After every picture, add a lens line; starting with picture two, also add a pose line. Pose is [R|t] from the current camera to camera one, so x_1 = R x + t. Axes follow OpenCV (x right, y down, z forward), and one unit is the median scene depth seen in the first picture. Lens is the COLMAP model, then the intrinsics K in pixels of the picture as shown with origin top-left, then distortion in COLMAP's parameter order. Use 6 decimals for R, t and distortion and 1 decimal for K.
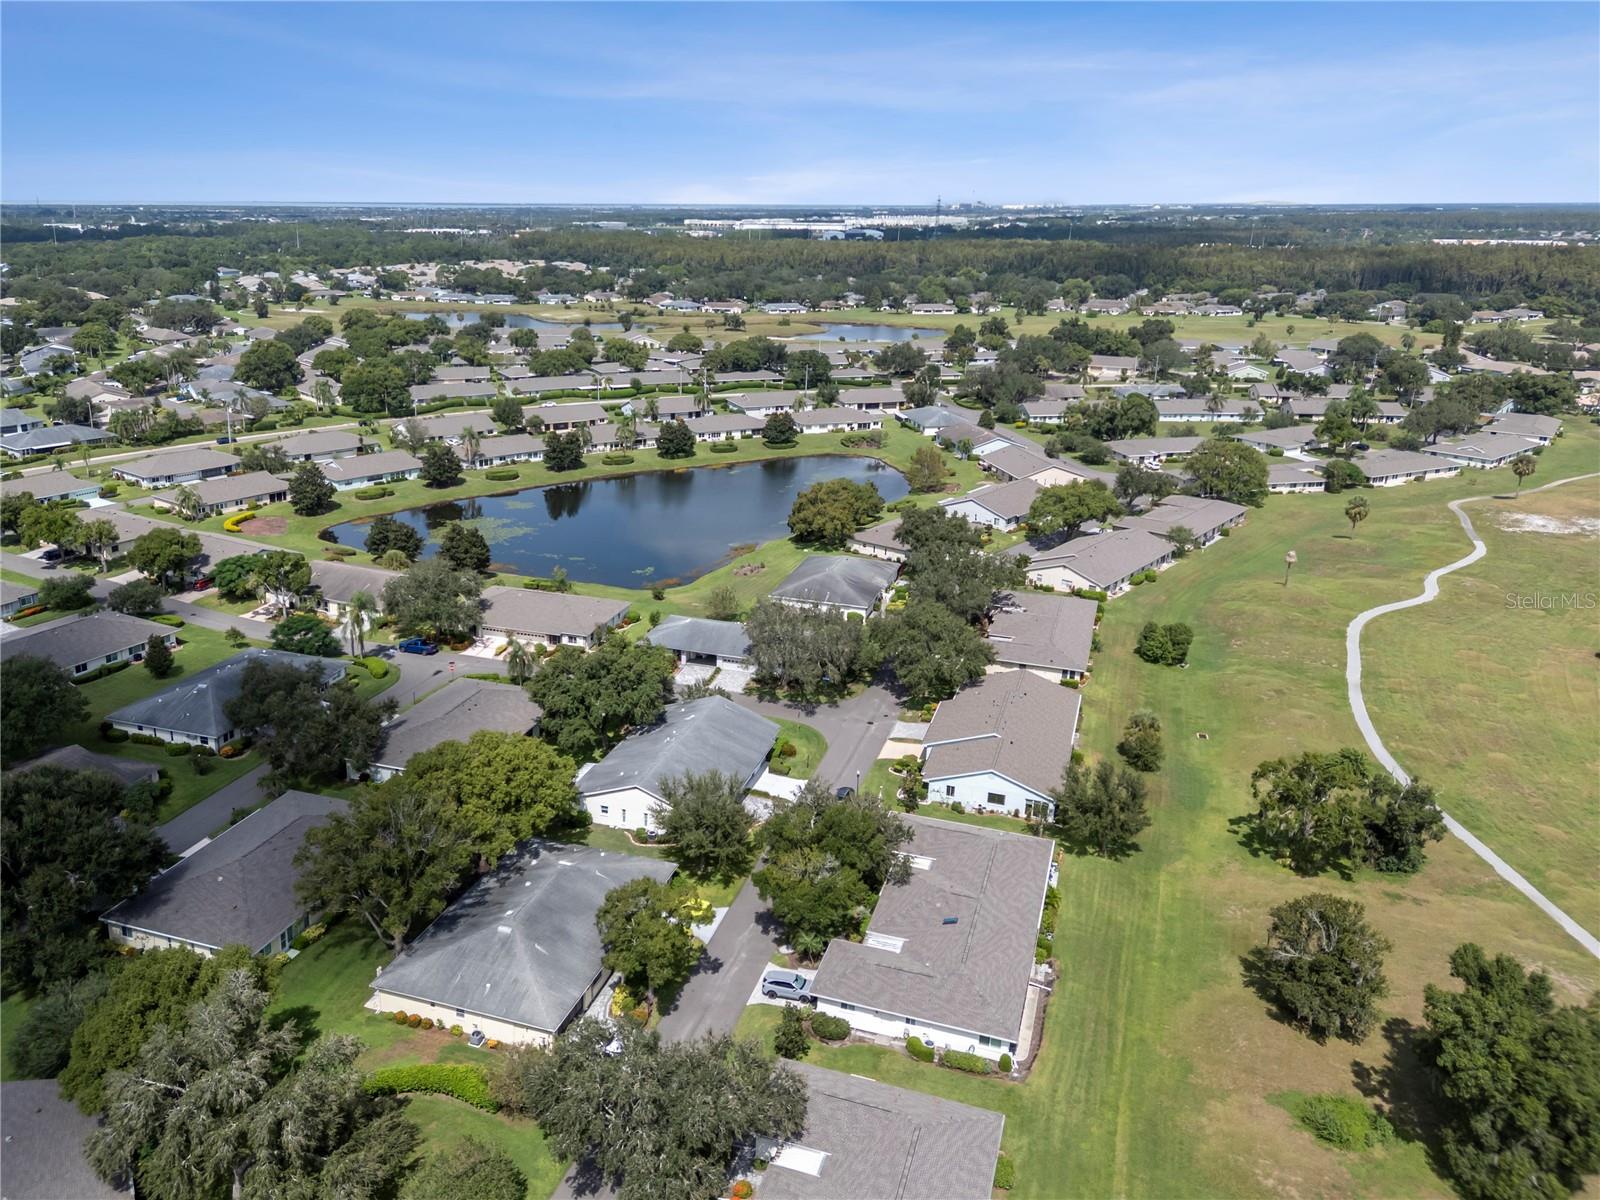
lens RADIAL K [[1137.5, 0, 781.2], [0, 1137.5, 640.2], [0, 0, 1]] dist [0.098557, -0.102374]
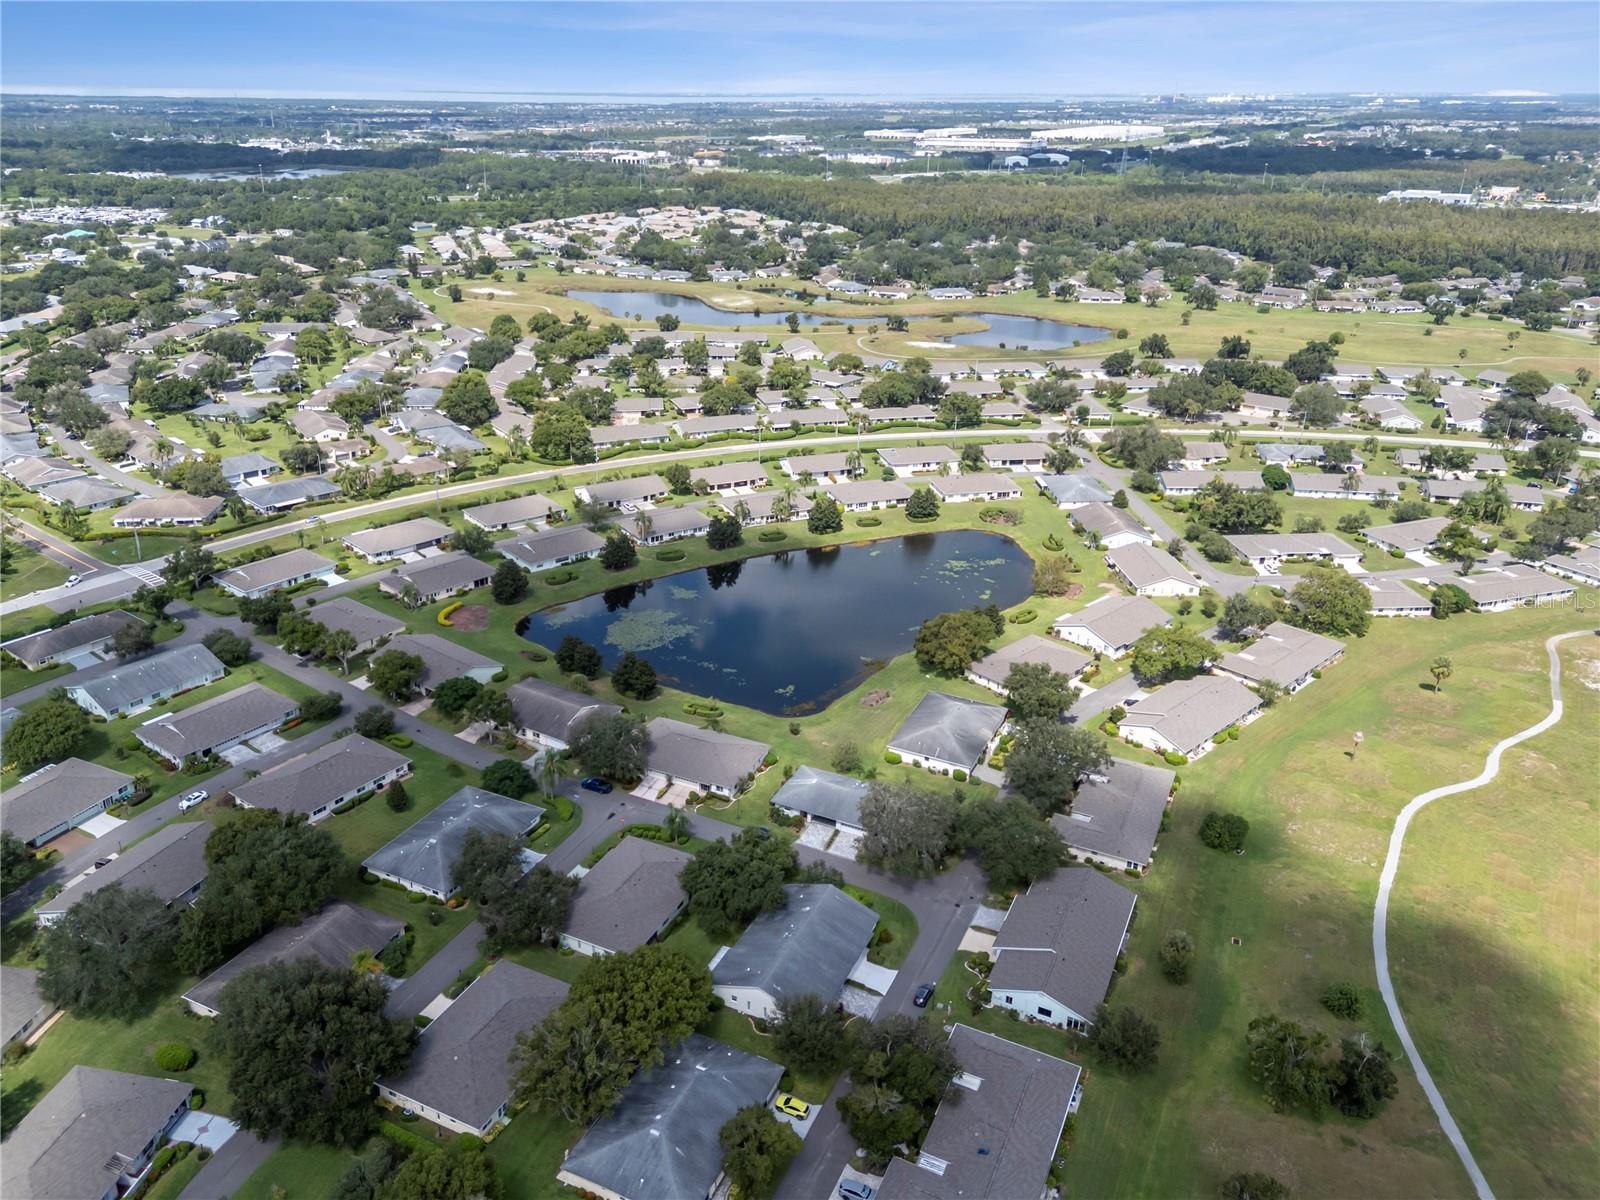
lens RADIAL K [[1189.2, 0, 829.6], [0, 1189.2, 604.6], [0, 0, 1]] dist [0.089897, -0.091560]
pose [[0.993293, 0.041429, -0.107944, 0.040388], [-0.030342, 0.994280, 0.102406, -0.221479], [0.111569, -0.098444, 0.988869, -0.142826]]
